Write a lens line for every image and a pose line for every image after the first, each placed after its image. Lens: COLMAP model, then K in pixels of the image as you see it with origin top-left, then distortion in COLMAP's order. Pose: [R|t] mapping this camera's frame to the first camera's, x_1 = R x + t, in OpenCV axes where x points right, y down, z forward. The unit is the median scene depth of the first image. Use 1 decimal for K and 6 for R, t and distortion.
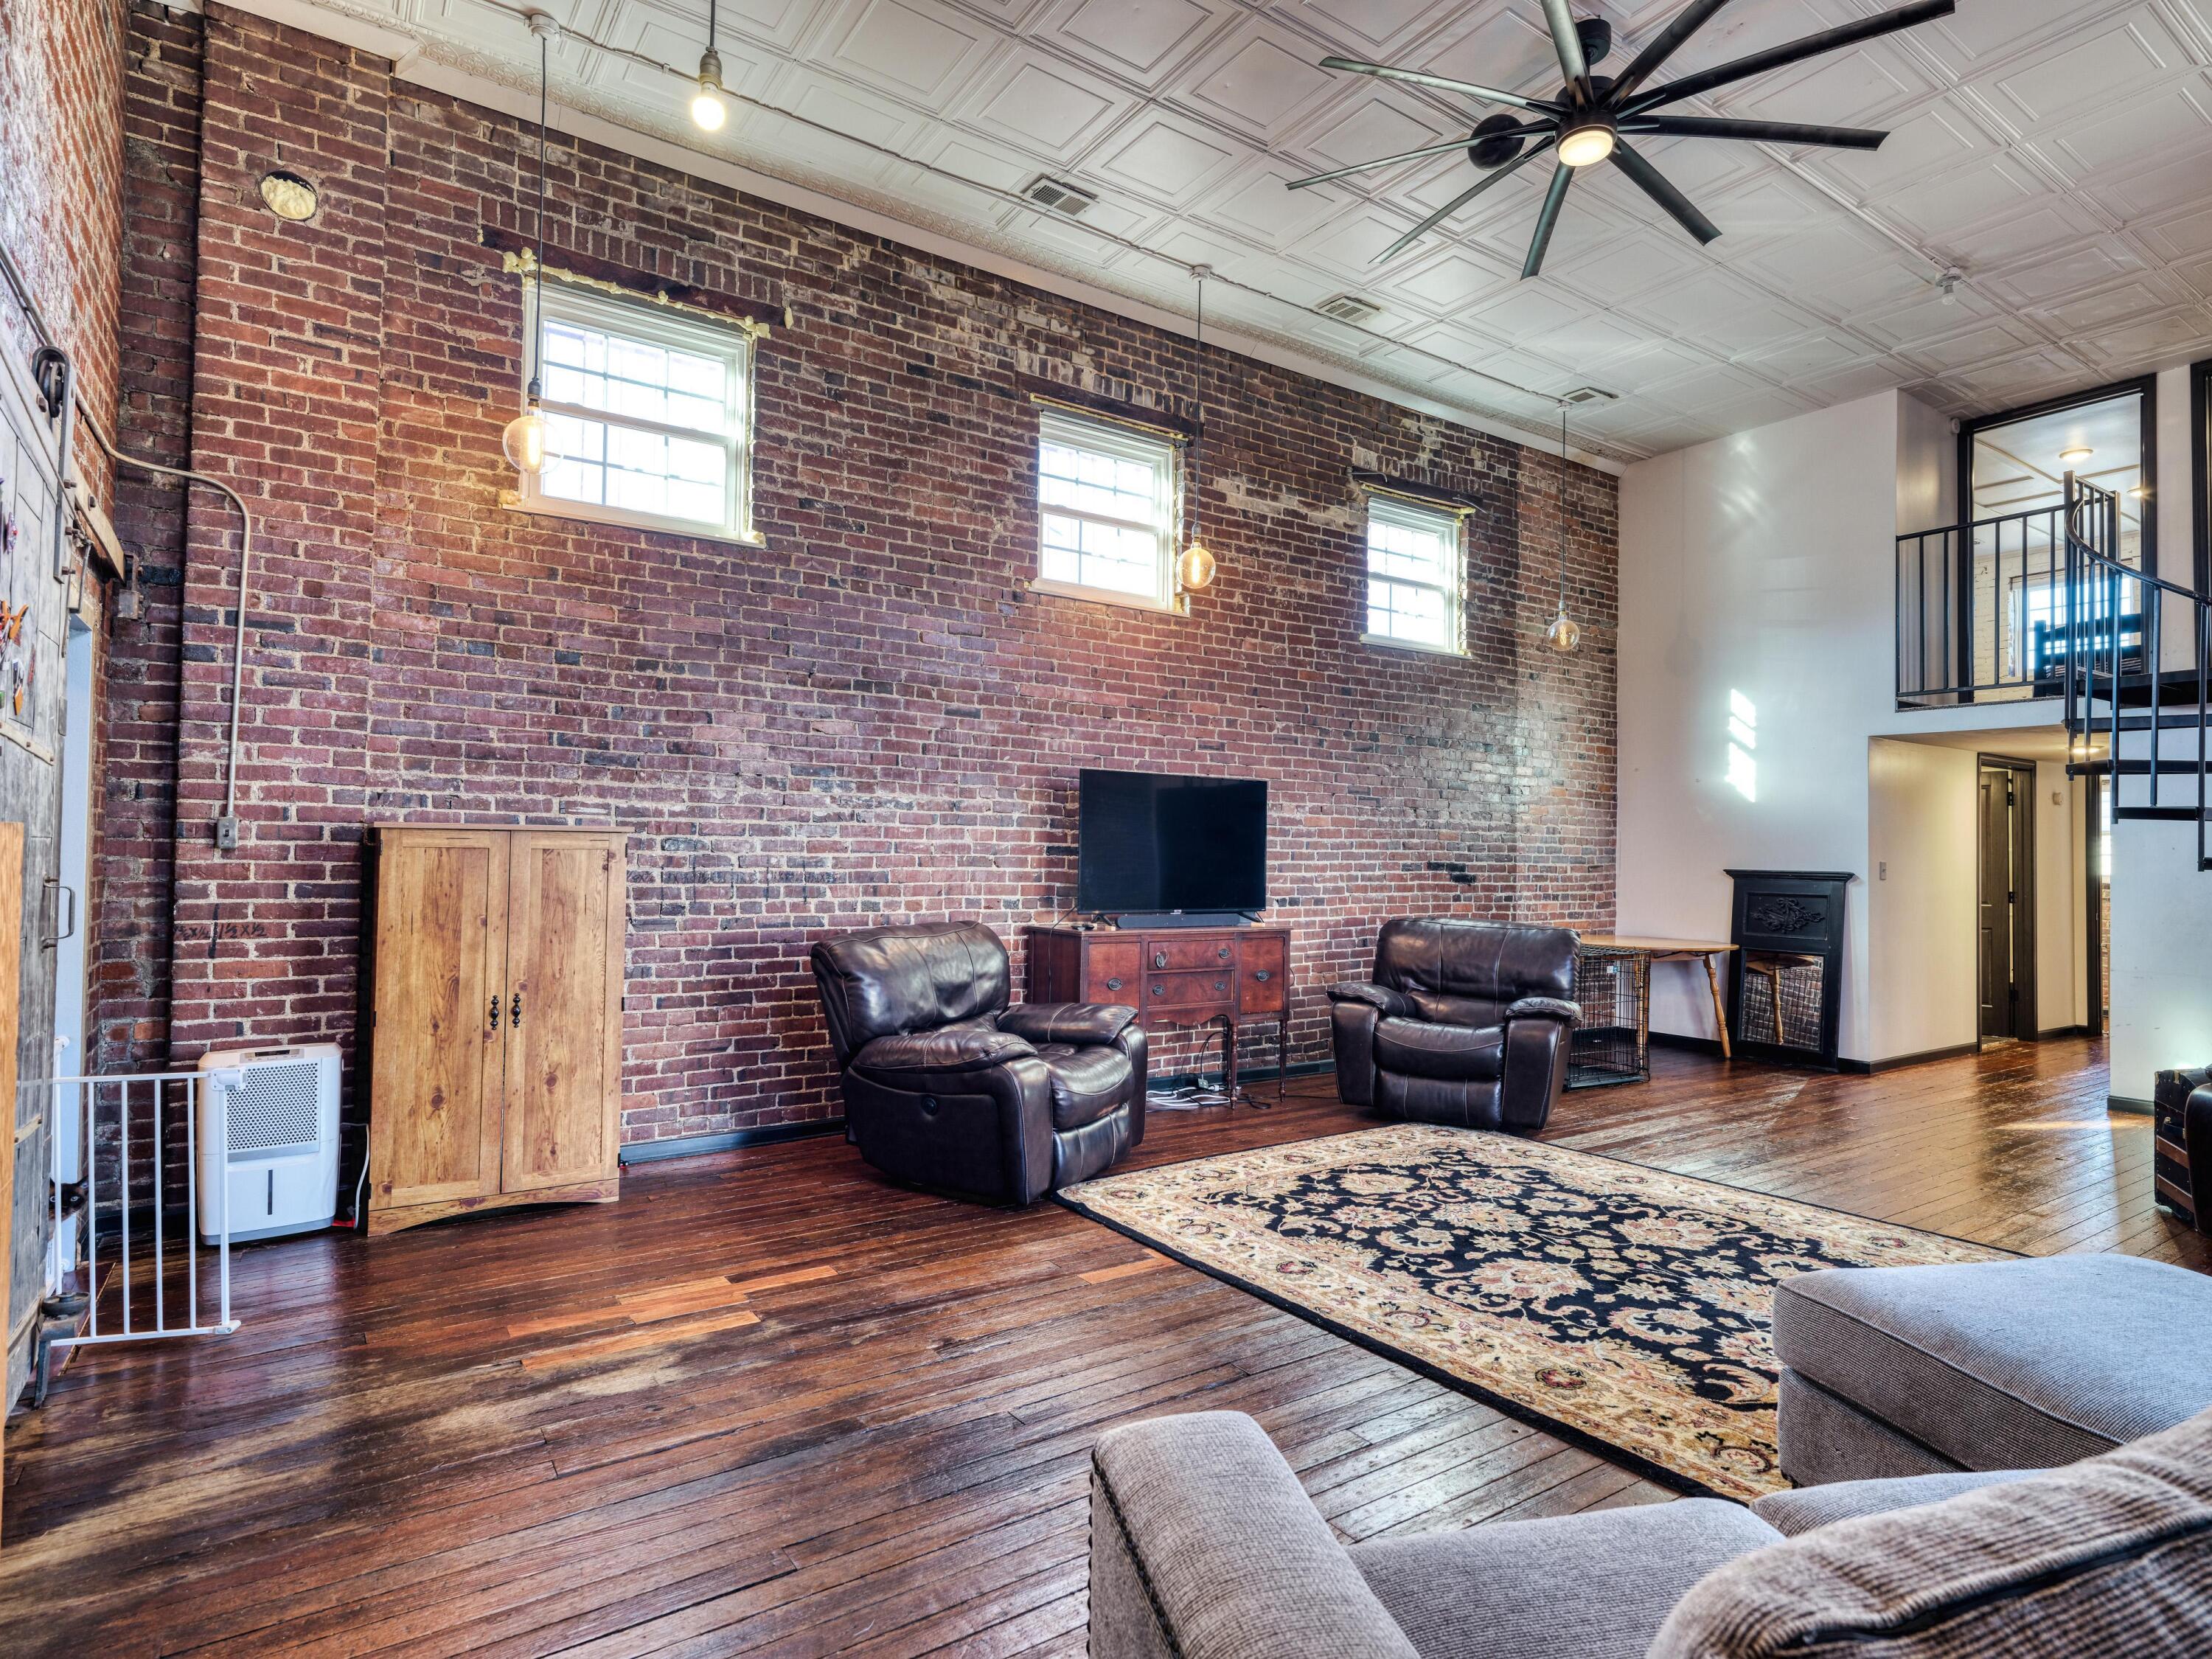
lens RADIAL K [[1192.6, 0, 1119.9], [0, 1192.6, 821.3], [0, 0, 1]] dist [0.003439, -0.003278]
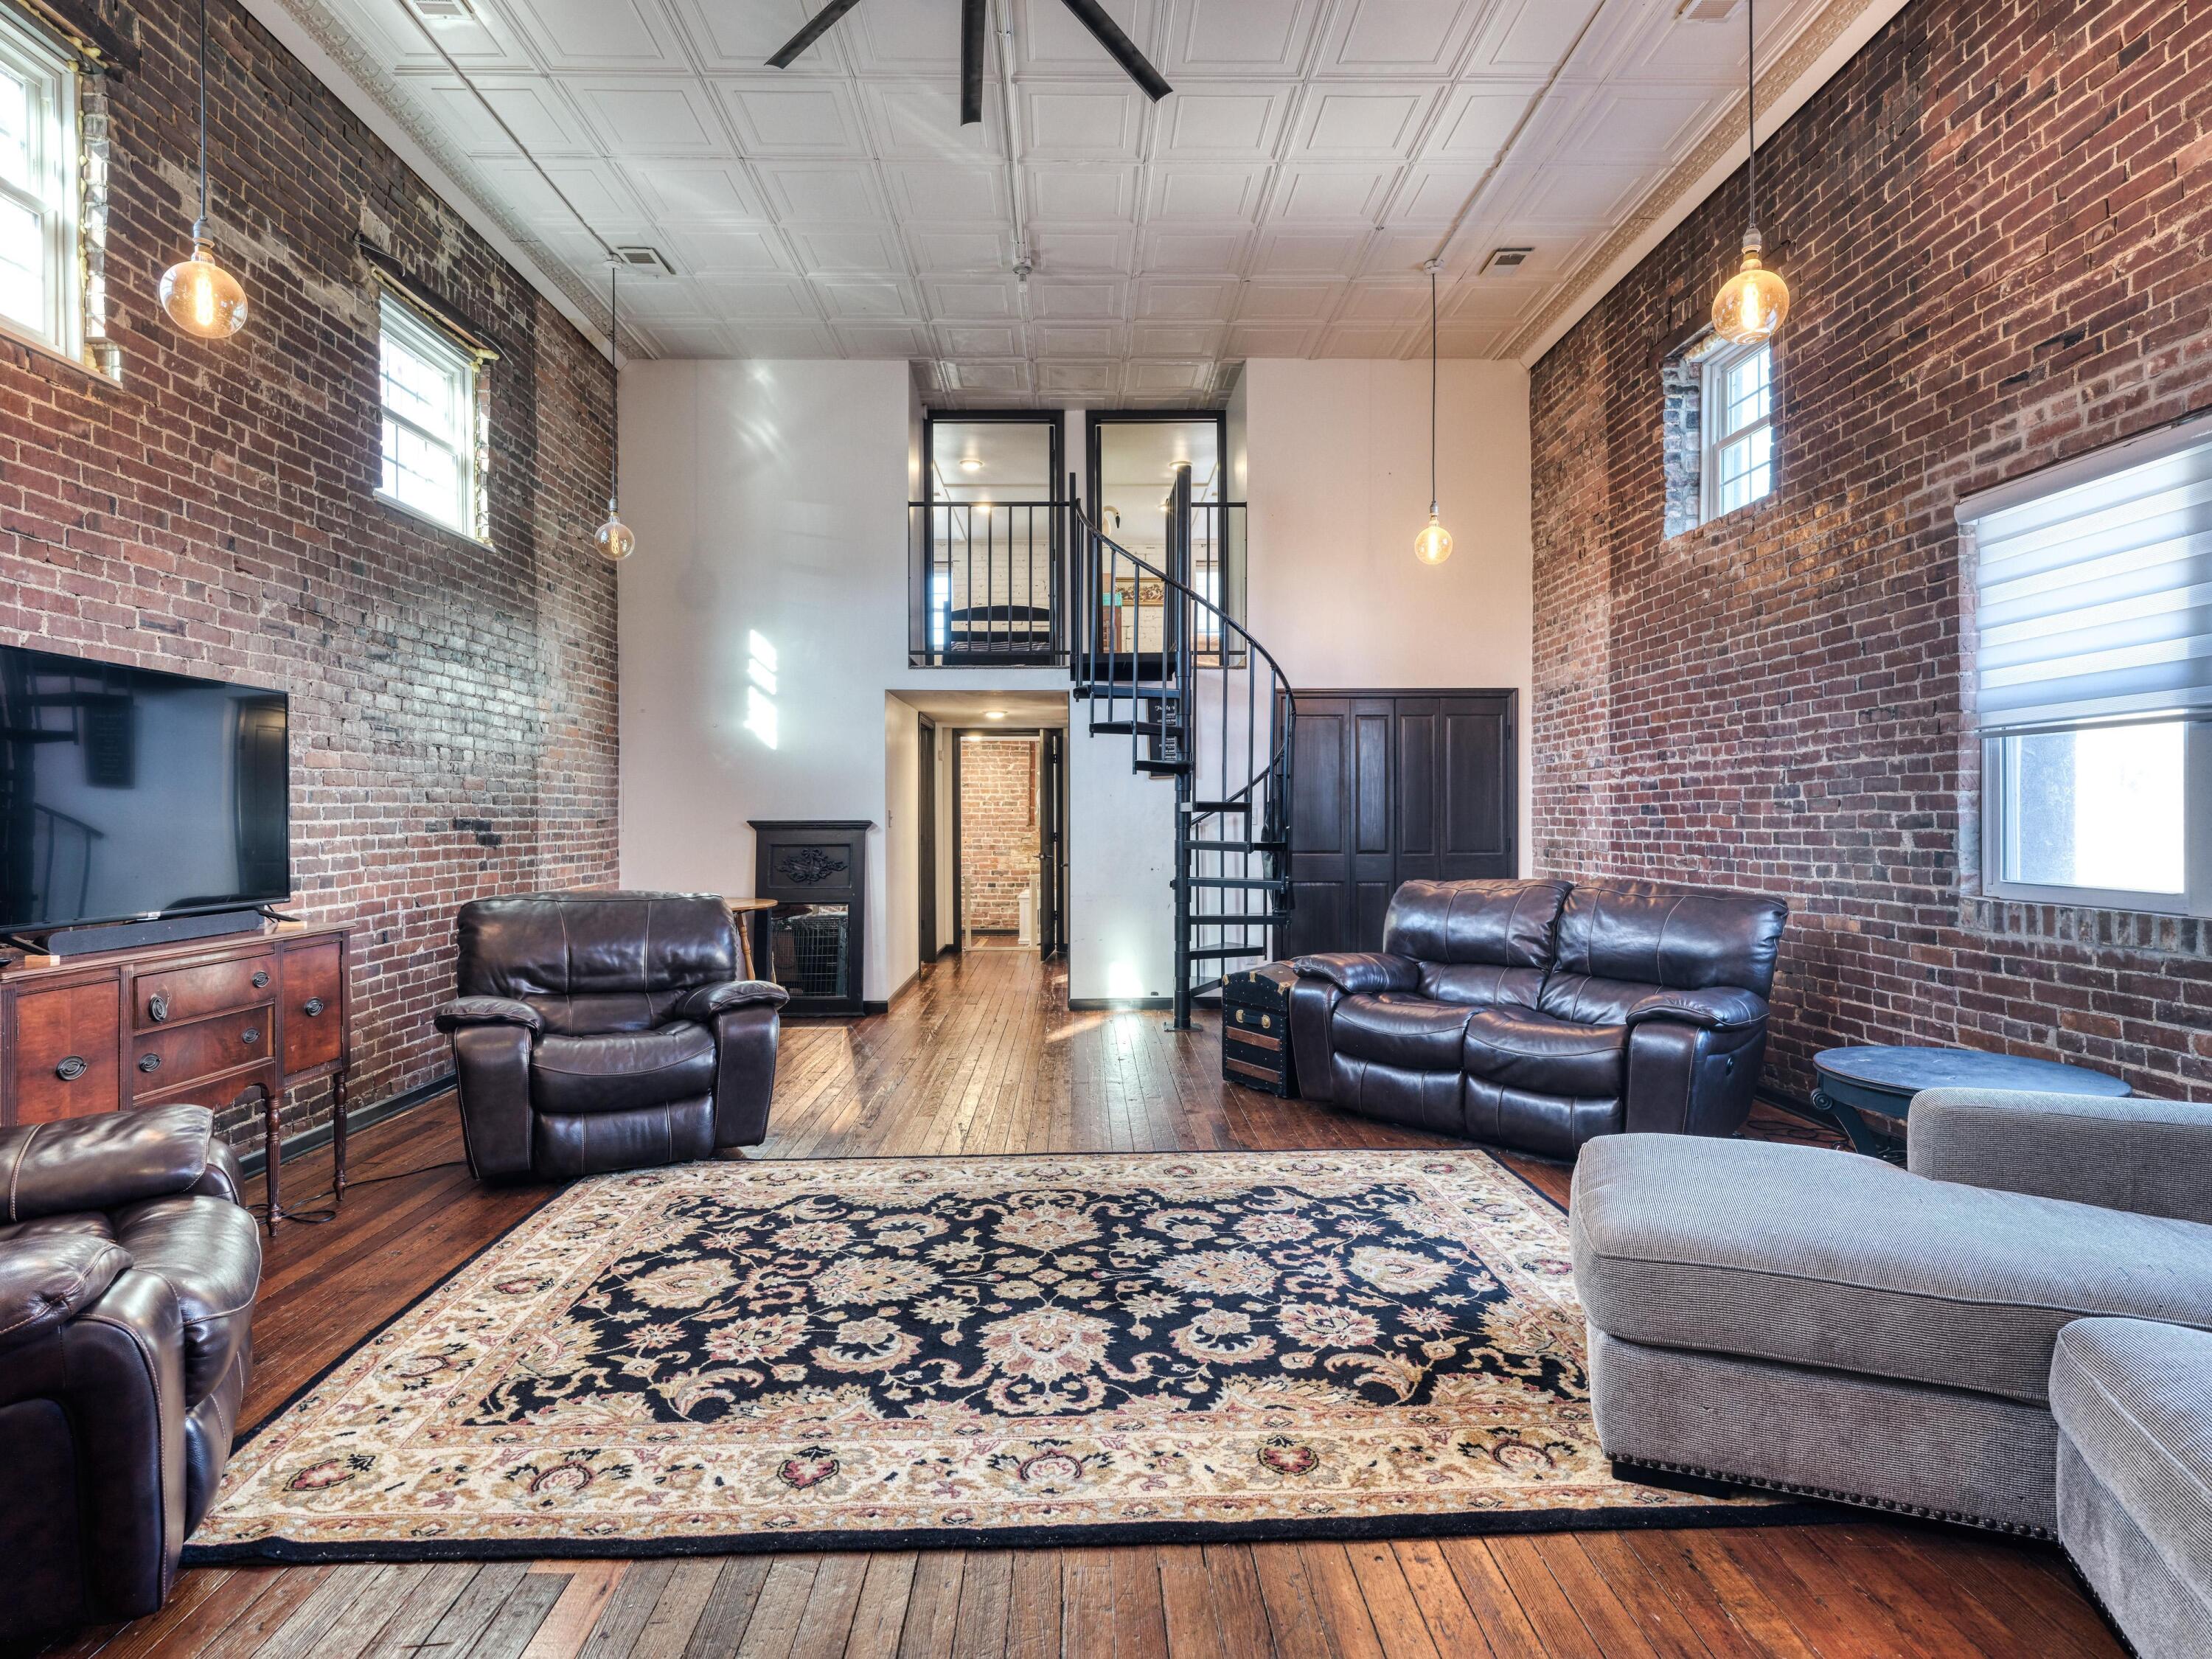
lens RADIAL K [[1192.6, 0, 1100.3], [0, 1192.6, 812.8], [0, 0, 1]] dist [0.003439, -0.003278]
pose [[0.552152, -0.015123, 0.833606, -0.179791], [-0.009957, 0.999645, 0.024731, 0.010894], [-0.833684, -0.021956, 0.551805, 0.345722]]
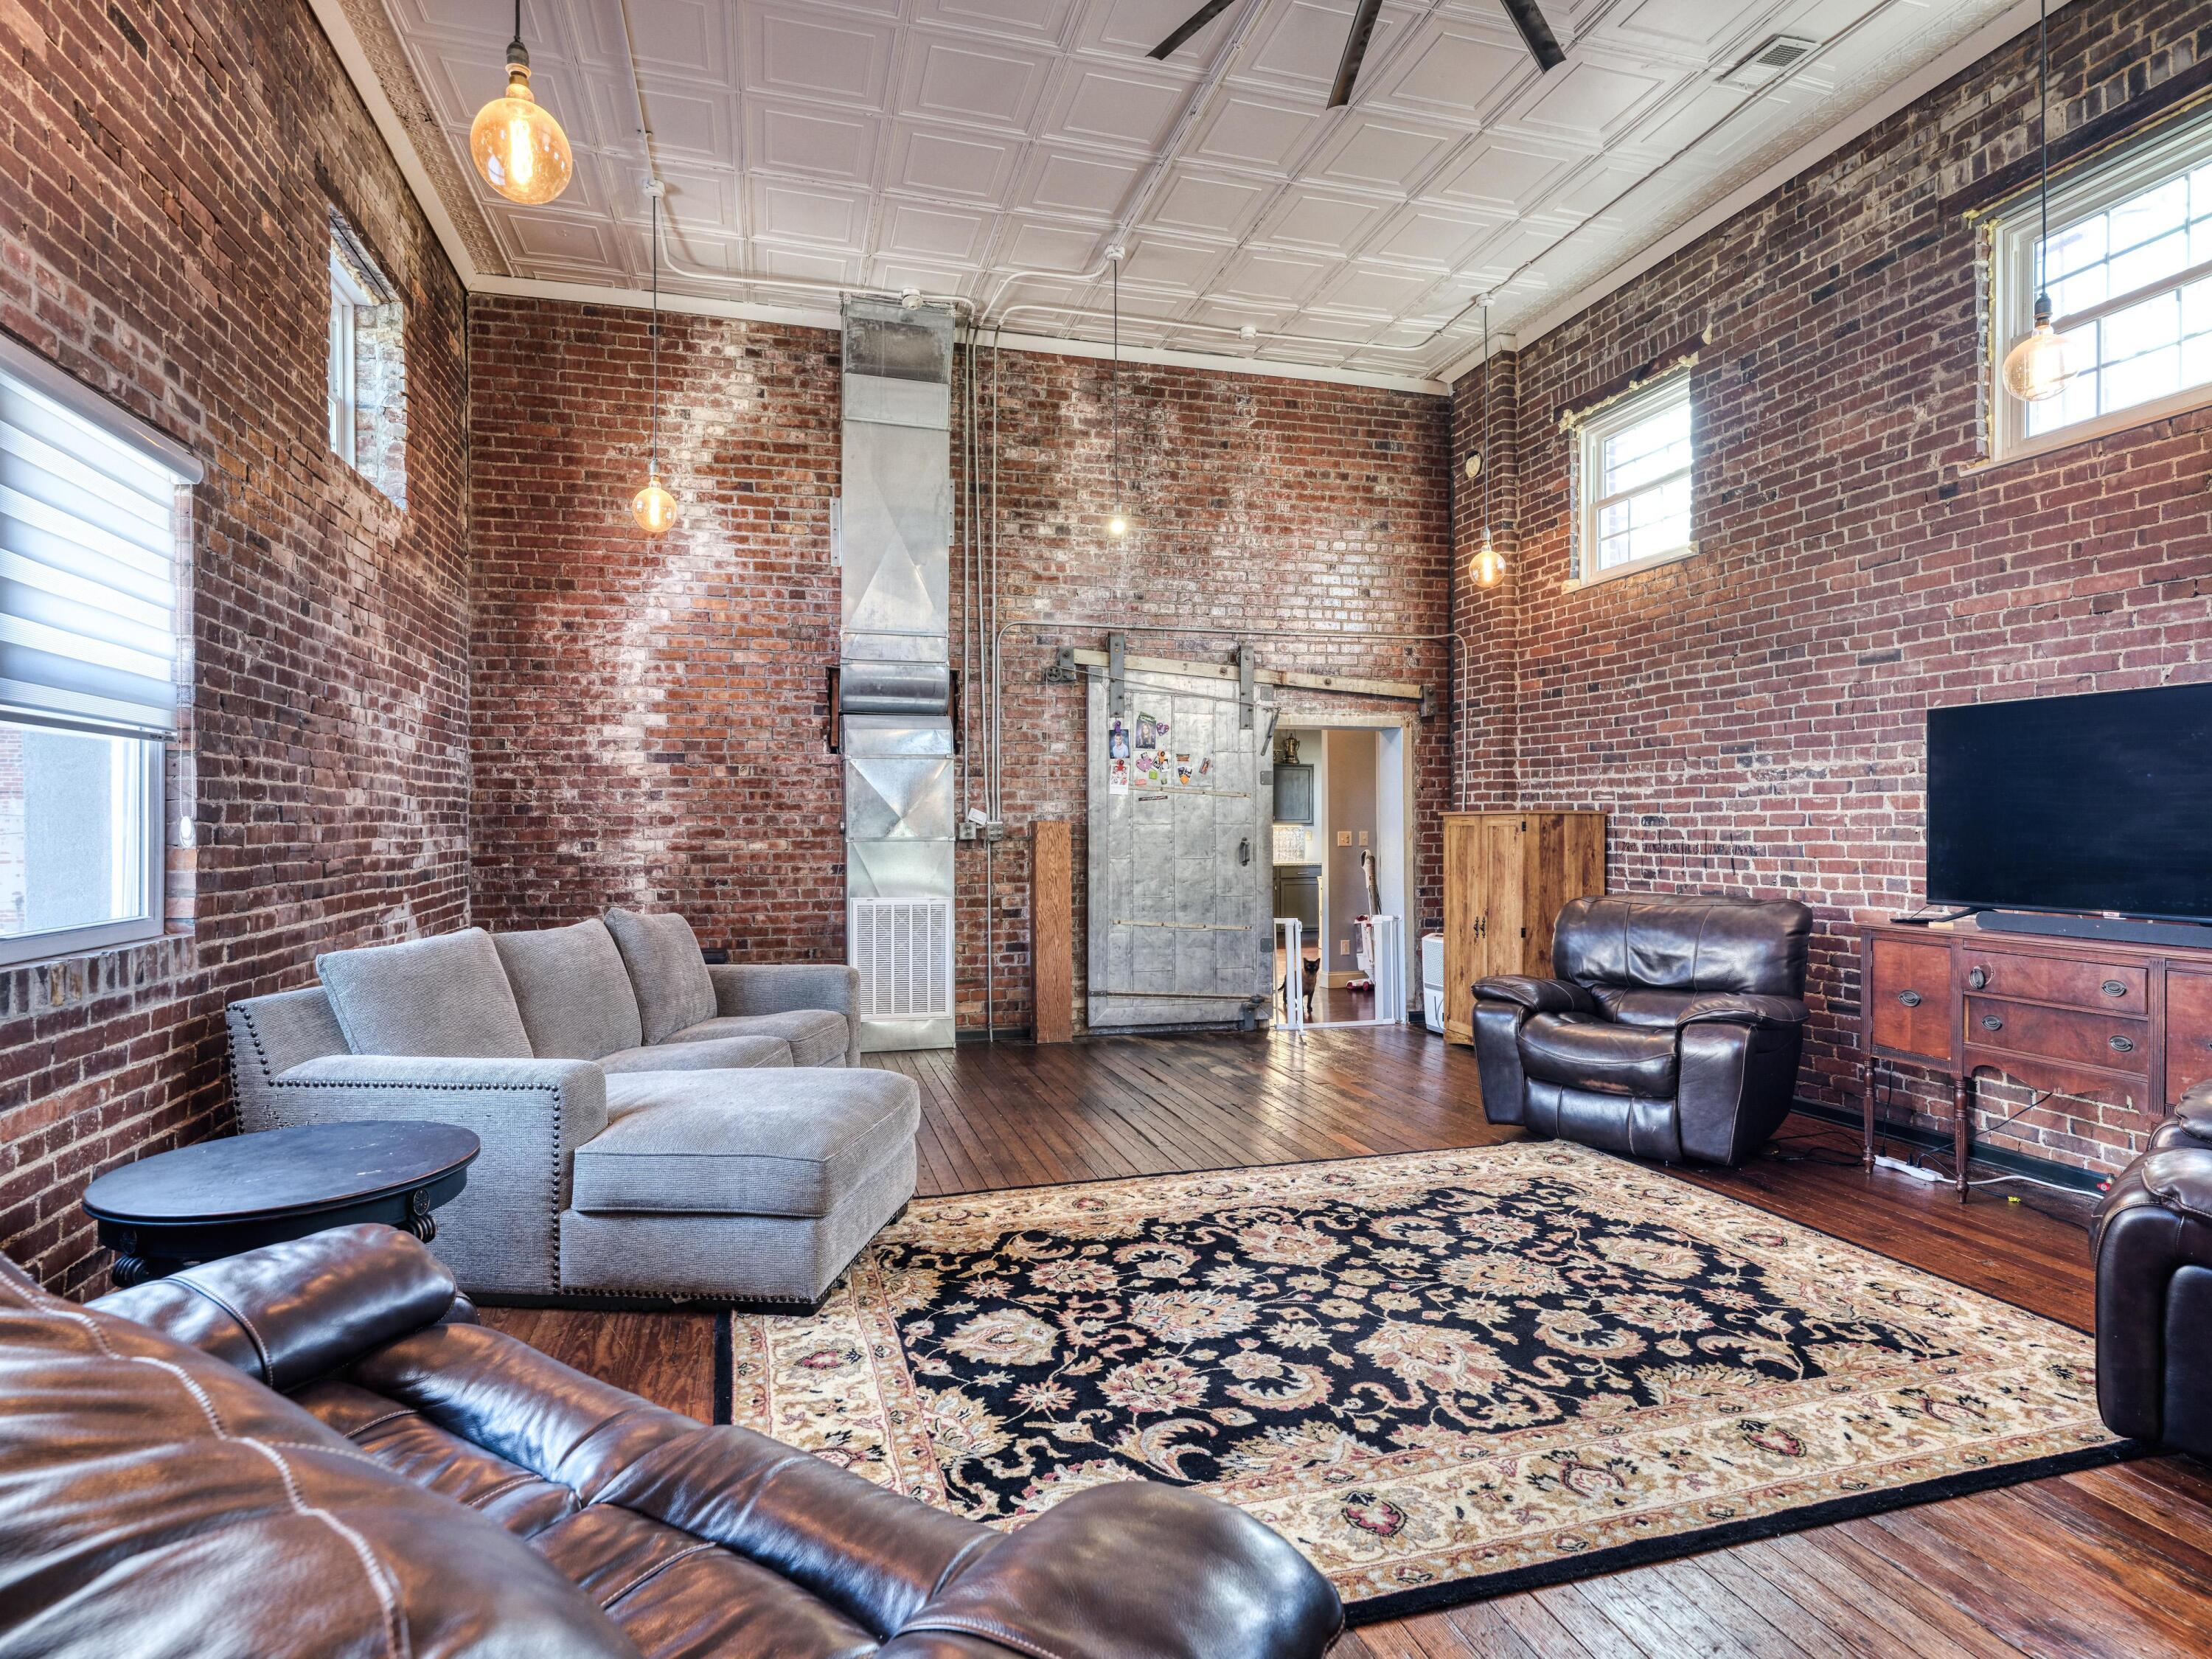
lens RADIAL K [[1192.6, 0, 1097.2], [0, 1192.6, 828.5], [0, 0, 1]] dist [0.003439, -0.003278]
pose [[-0.333594, -0.010952, -0.942653, 0.844415], [0.021828, 0.999575, -0.019338, 0.033223], [0.942464, -0.027028, -0.333214, 0.752249]]
